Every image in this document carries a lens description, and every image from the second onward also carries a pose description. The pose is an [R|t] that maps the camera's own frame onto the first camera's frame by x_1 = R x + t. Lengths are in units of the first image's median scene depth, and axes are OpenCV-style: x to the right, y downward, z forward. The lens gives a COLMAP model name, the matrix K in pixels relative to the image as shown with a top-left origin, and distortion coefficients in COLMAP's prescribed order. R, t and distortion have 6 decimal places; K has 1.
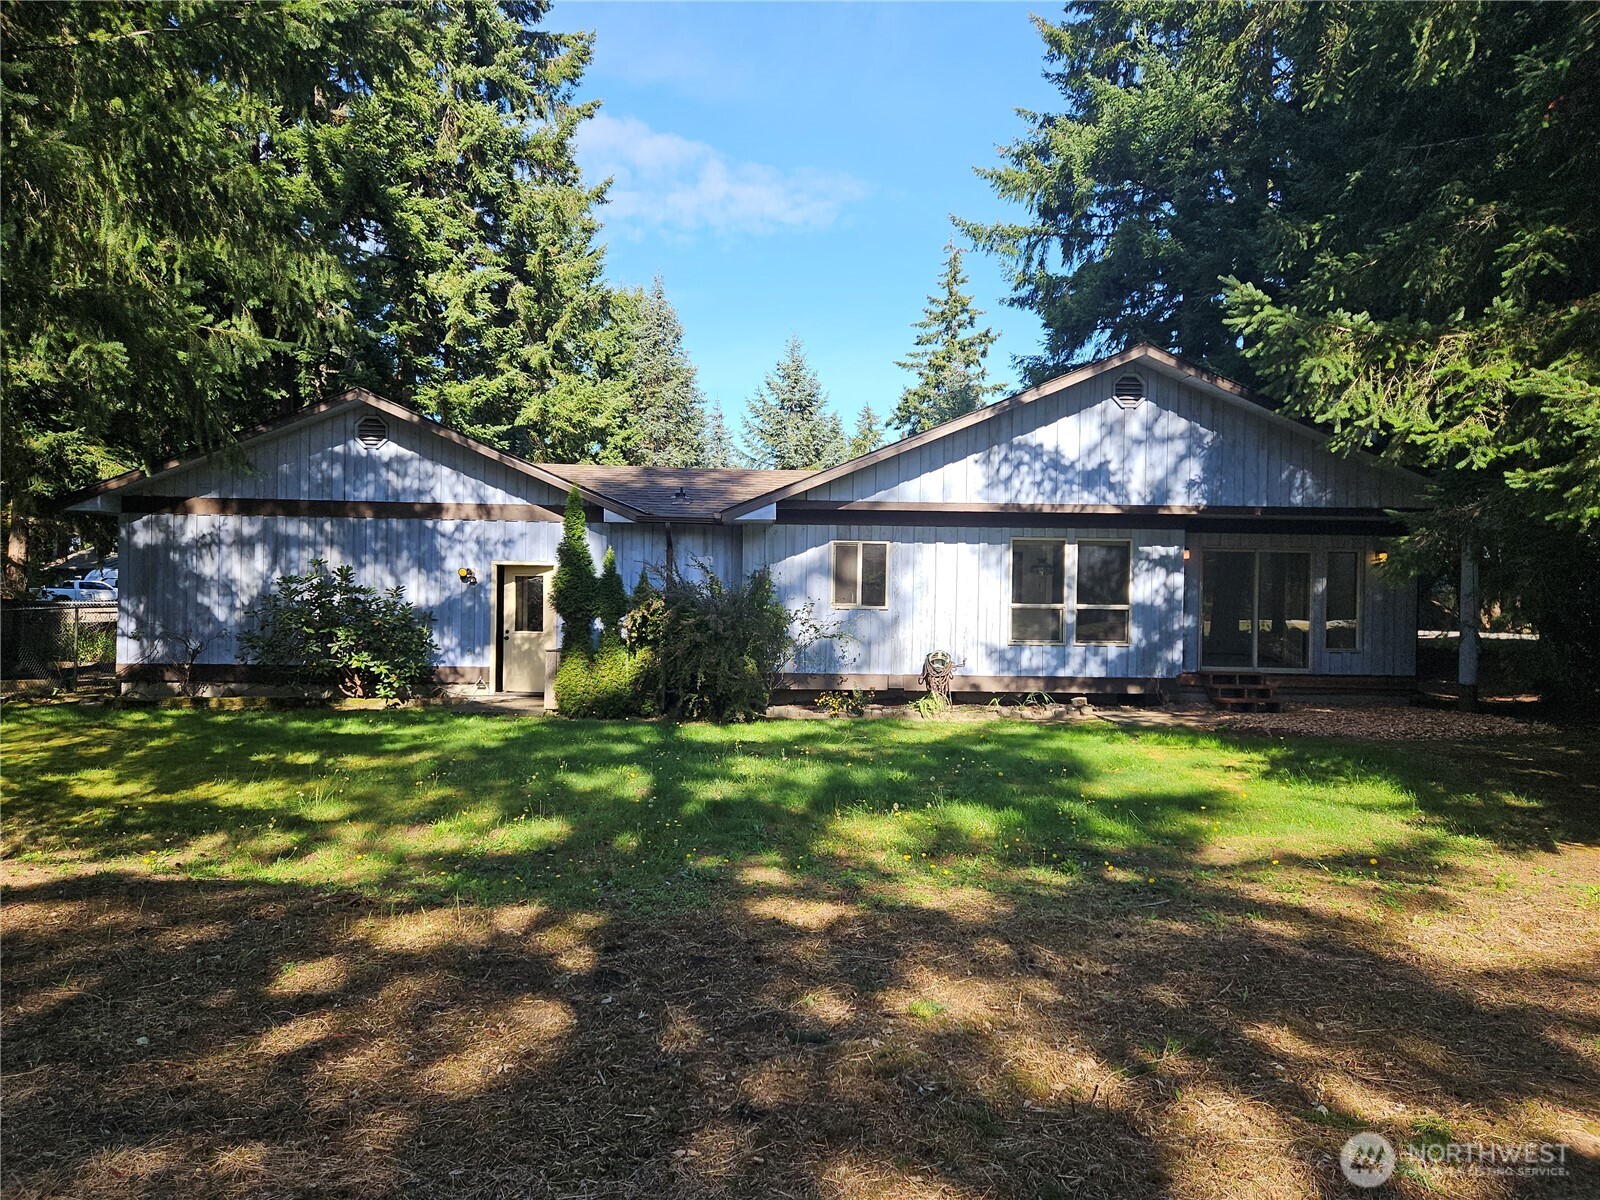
lens RADIAL K [[1079.2, 0, 787.6], [0, 1079.2, 610.4], [0, 0, 1]] dist [0.077592, -0.067203]
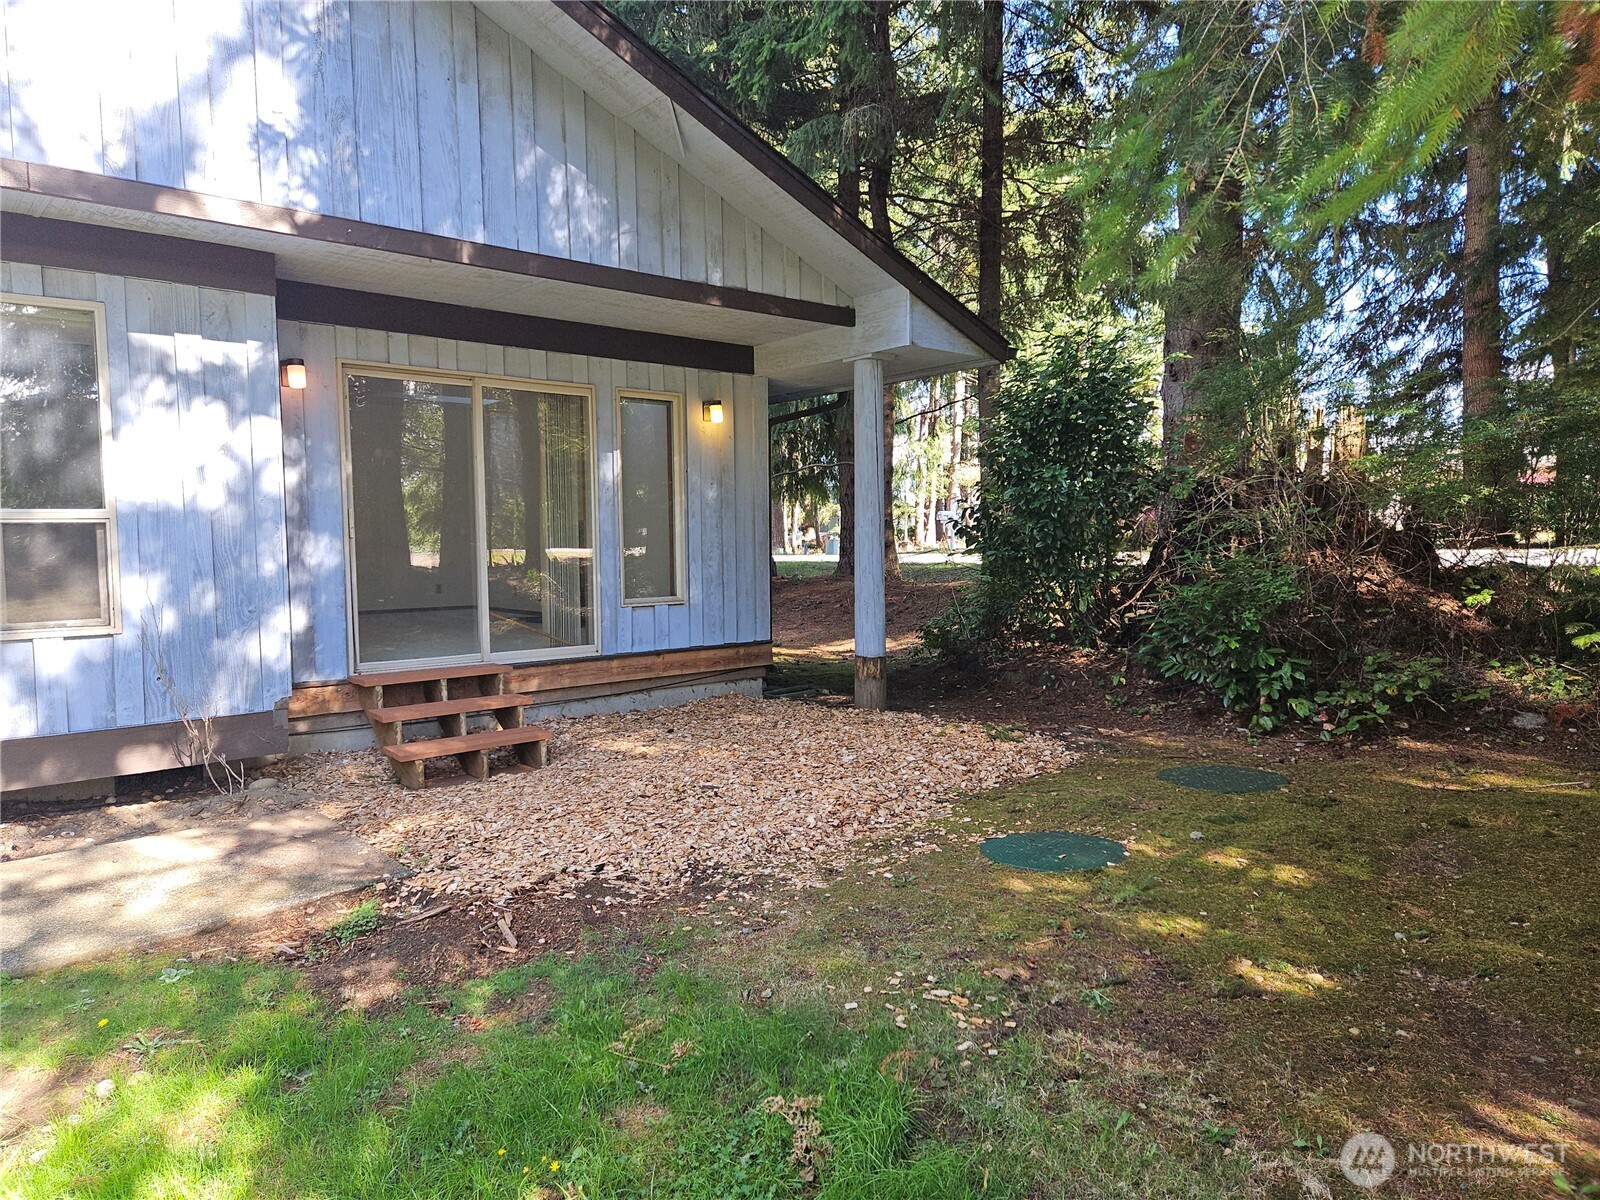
lens RADIAL K [[1079.2, 0, 787.6], [0, 1079.2, 610.4], [0, 0, 1]] dist [0.077592, -0.067203]
pose [[0.793059, -0.065150, 0.605650, 0.273484], [0.029154, 0.997184, 0.069093, 0.008961], [-0.608447, -0.037138, 0.792725, 0.609164]]
